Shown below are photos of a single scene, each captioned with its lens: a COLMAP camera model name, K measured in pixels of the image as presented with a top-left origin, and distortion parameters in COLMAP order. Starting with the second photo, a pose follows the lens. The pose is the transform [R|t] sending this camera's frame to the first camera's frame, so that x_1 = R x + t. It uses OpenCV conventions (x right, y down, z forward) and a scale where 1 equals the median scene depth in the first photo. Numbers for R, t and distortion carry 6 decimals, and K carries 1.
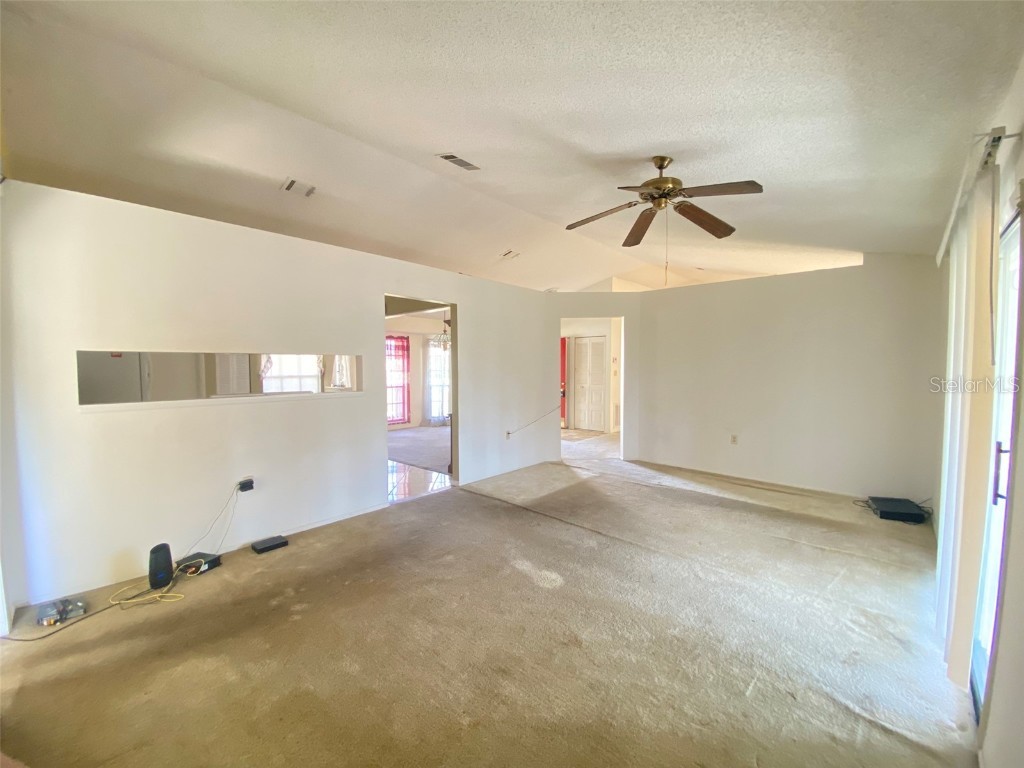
lens RADIAL K [[420.9, 0, 512.0], [0, 420.9, 384.0], [0, 0, 1]] dist [0.024979, -0.021822]
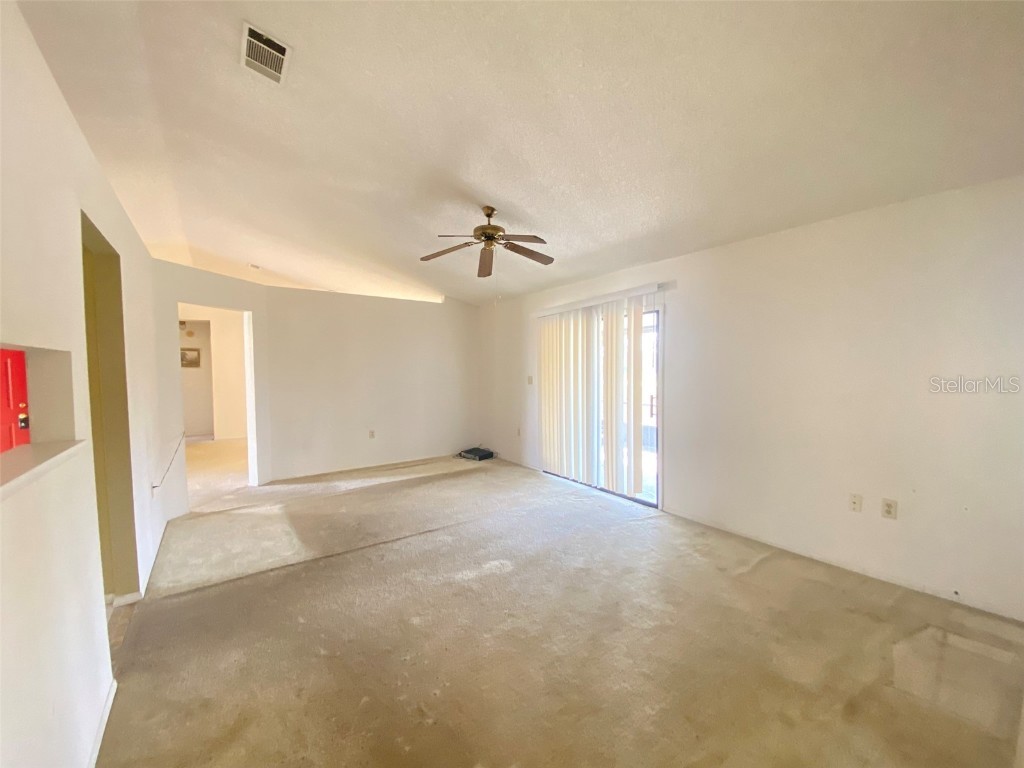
lens RADIAL K [[420.9, 0, 512.0], [0, 420.9, 384.0], [0, 0, 1]] dist [0.024979, -0.021822]
pose [[0.181552, -0.041491, 0.982506, -0.687983], [0.051942, 0.998119, 0.032552, -0.029389], [-0.982009, 0.045124, 0.183366, 0.535279]]
